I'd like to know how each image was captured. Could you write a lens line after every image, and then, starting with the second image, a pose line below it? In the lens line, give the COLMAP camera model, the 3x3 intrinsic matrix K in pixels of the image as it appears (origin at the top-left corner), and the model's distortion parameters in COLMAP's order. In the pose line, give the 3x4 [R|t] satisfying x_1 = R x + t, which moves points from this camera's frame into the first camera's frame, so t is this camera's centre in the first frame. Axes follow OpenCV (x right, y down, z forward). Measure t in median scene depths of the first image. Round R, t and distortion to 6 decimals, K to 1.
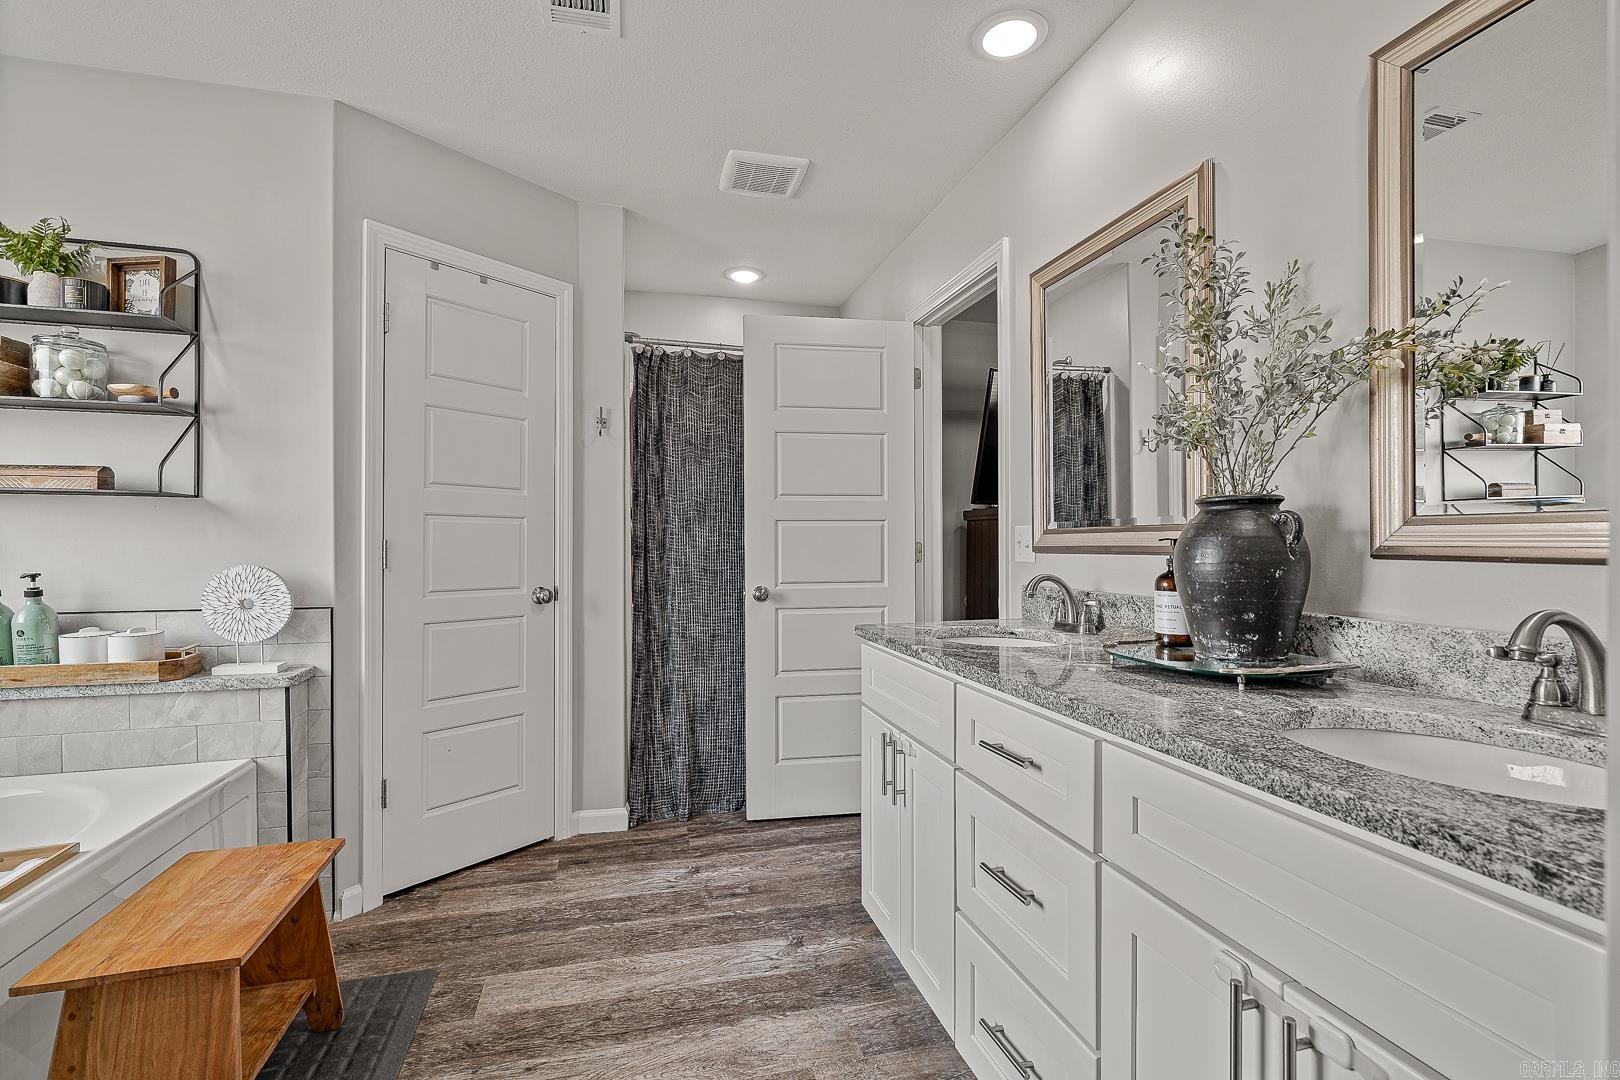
lens RADIAL K [[737.5, 0, 805.0], [0, 737.5, 539.6], [0, 0, 1]] dist [-0.004468, 0.001611]
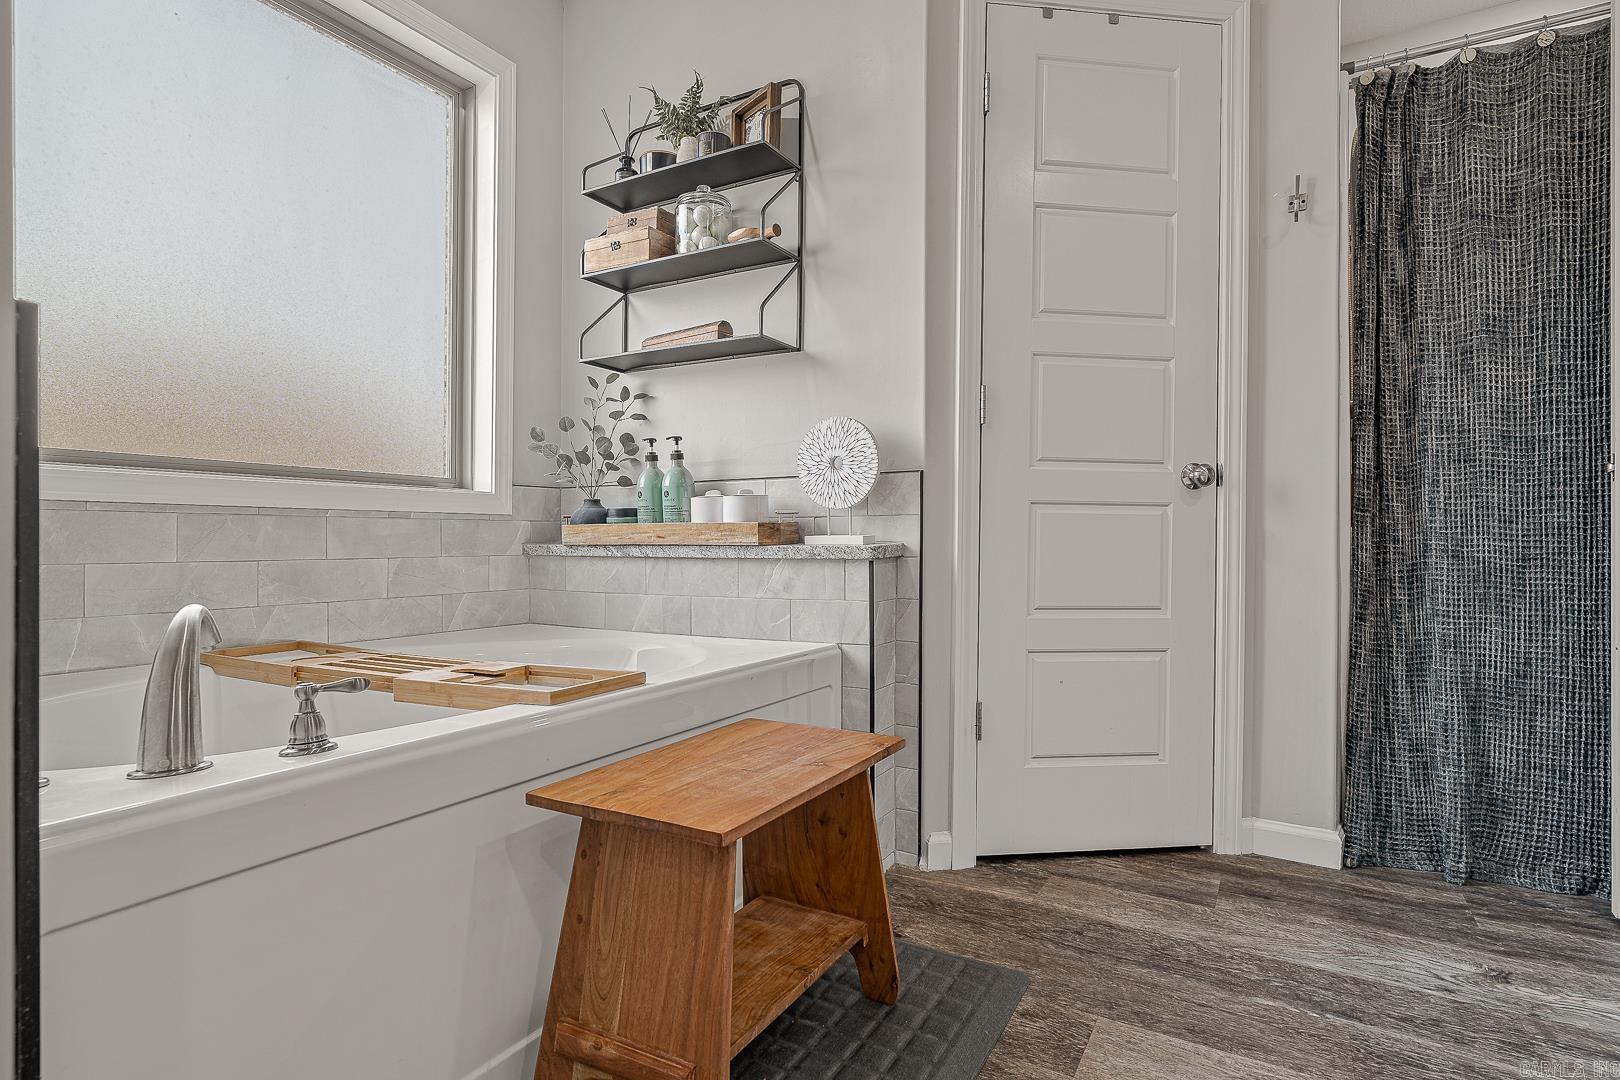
lens RADIAL K [[827.4, 0, 824.7], [0, 827.4, 540.2], [0, 0, 1]] dist [-0.003084, 0.000756]
pose [[0.720772, 0.007080, -0.693136, -0.104780], [-0.007713, 0.999968, 0.002194, 0.168913], [0.693129, 0.003765, 0.720803, 0.295438]]
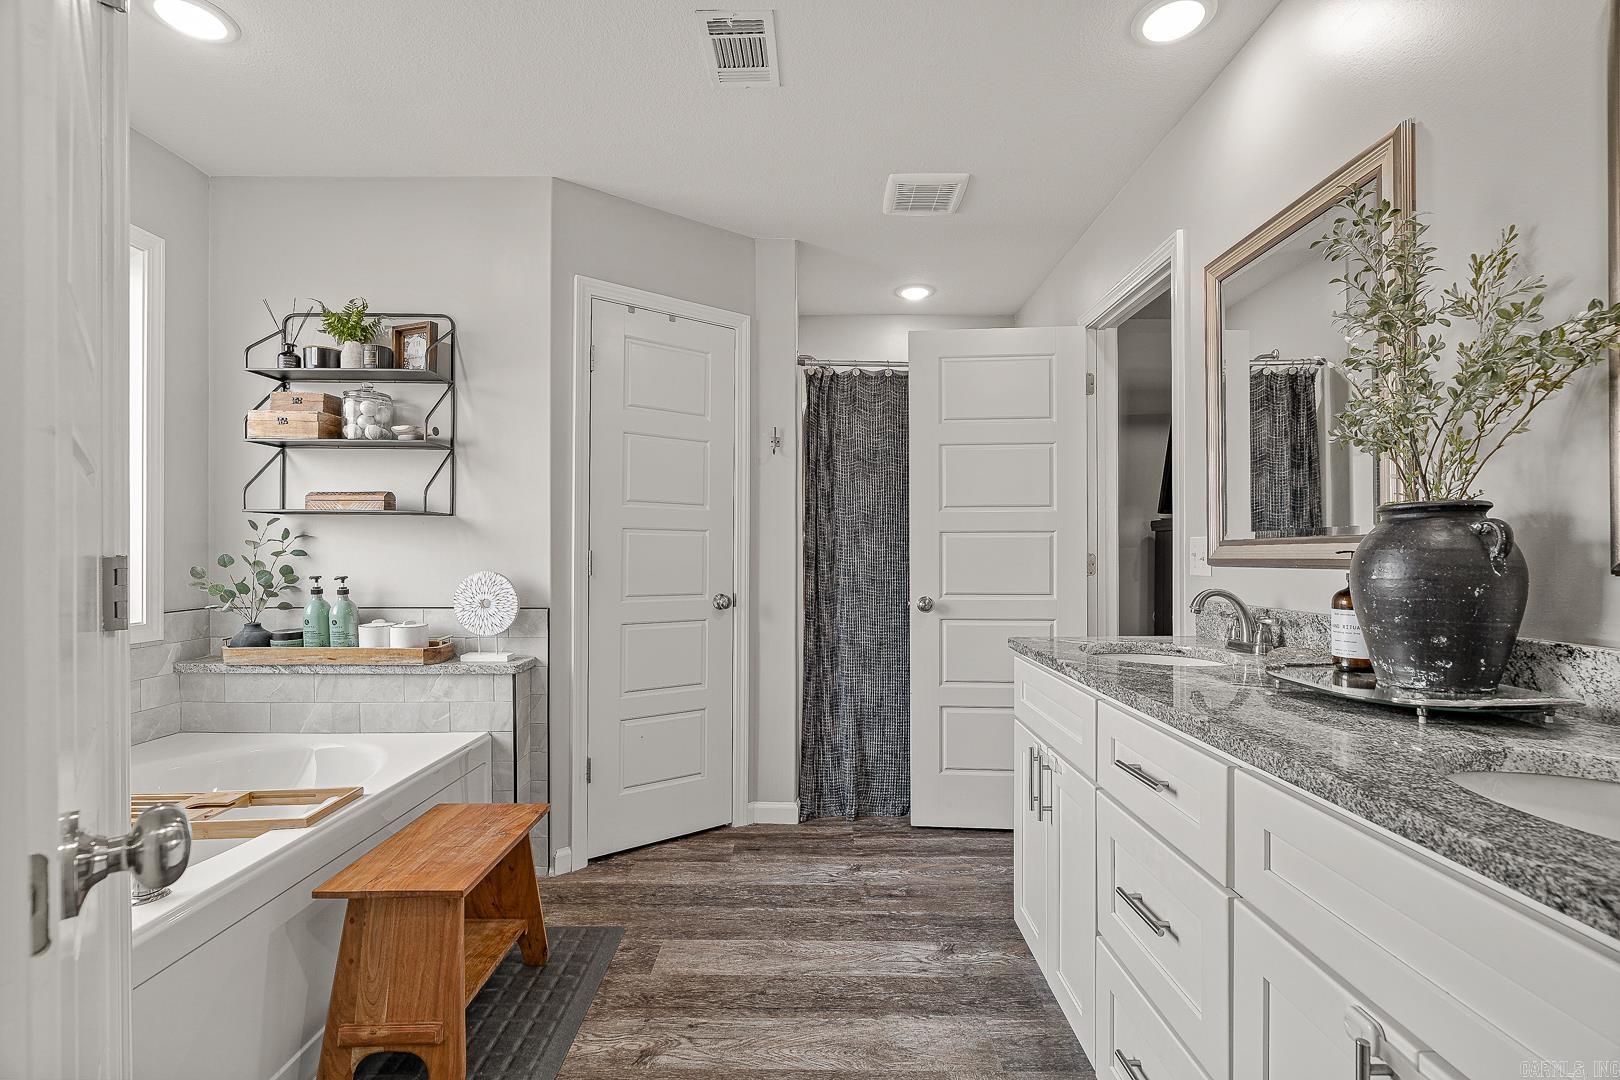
lens RADIAL K [[726.3, 0, 808.1], [0, 726.3, 547.2], [0, 0, 1]] dist [-0.004871, 0.001168]
pose [[0.966286, 0.000707, -0.257470, 0.056275], [-0.001945, 0.999988, -0.004554, -0.000397], [0.257464, 0.004901, 0.966275, -0.013305]]
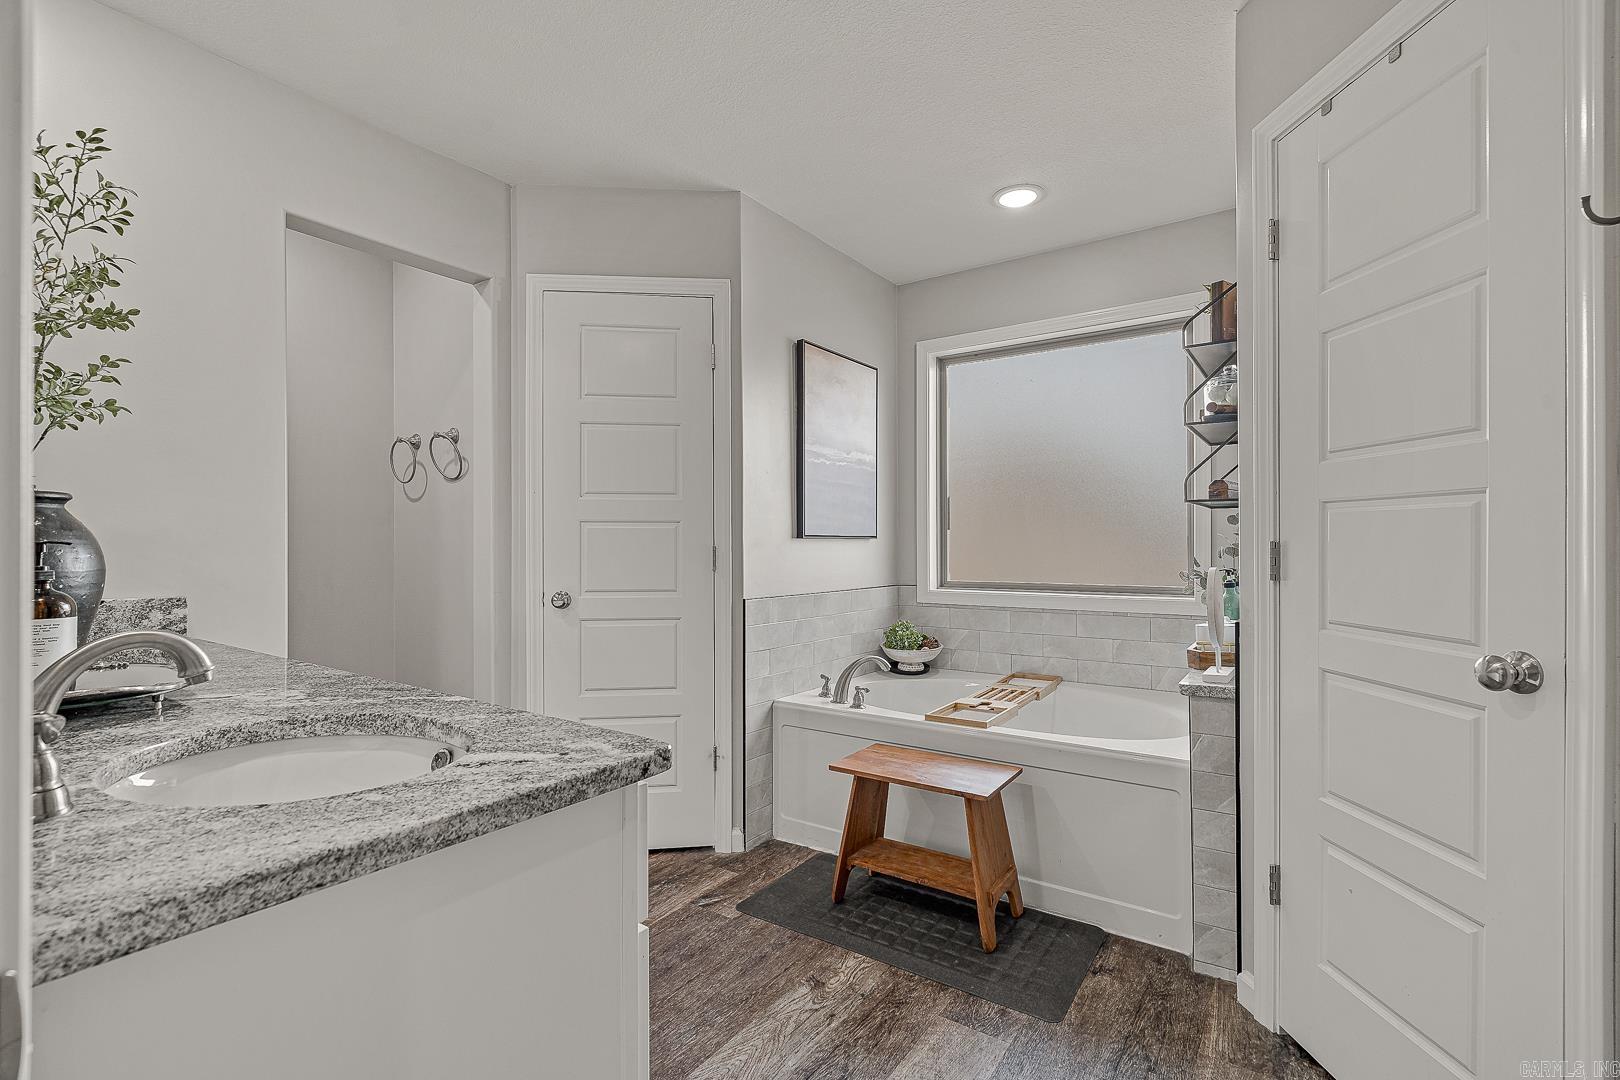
lens RADIAL K [[737.5, 0, 805.0], [0, 737.5, 539.6], [0, 0, 1]] dist [-0.004468, 0.001611]
pose [[-0.759724, 0.001848, -0.650243, 0.276156], [0.002432, 0.999997, 0.000001, -0.000137], [0.650241, -0.001581, -0.759726, 1.332244]]
